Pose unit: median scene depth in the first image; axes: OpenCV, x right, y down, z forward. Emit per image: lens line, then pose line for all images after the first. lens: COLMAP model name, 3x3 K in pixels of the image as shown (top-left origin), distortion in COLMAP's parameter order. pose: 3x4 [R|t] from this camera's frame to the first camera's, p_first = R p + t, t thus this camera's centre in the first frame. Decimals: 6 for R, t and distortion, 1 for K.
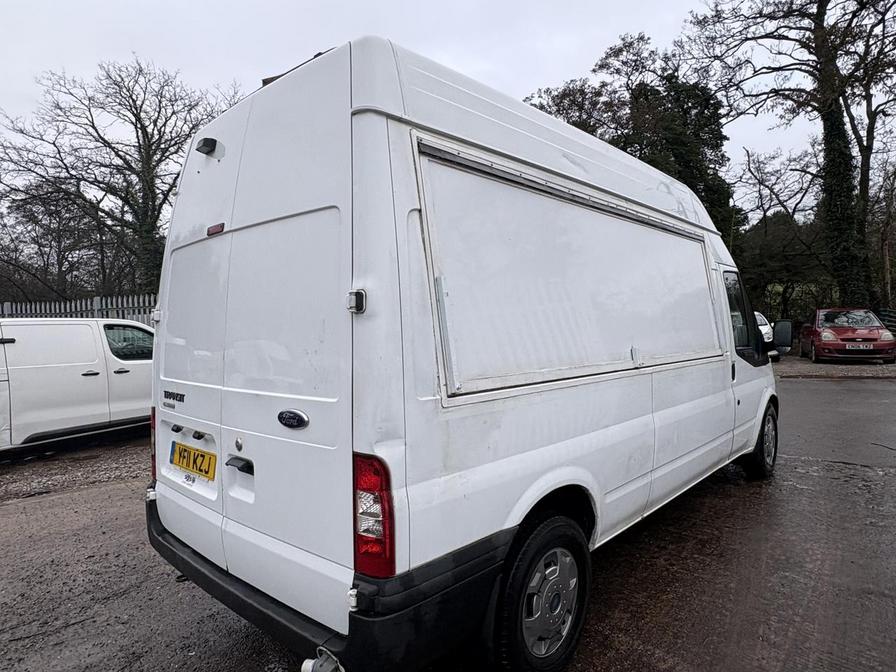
lens RADIAL K [[549.0, 0, 448.0], [0, 549.0, 336.0], [0, 0, 1]] dist [0.003230, 0.002140]
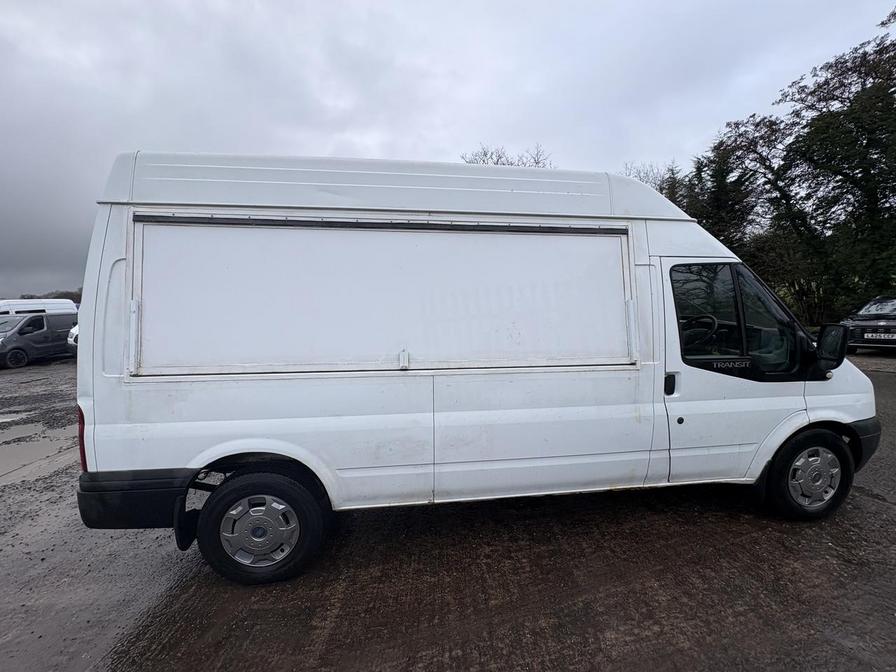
lens RADIAL K [[356.3, 0, 447.0], [0, 356.3, 334.6], [0, 0, 1]] dist [0.000165, 0.000131]
pose [[0.764931, 0.067984, -0.640514, 0.992432], [-0.021032, 0.996520, 0.080653, -0.082508], [0.643768, -0.048223, 0.763699, 0.586419]]
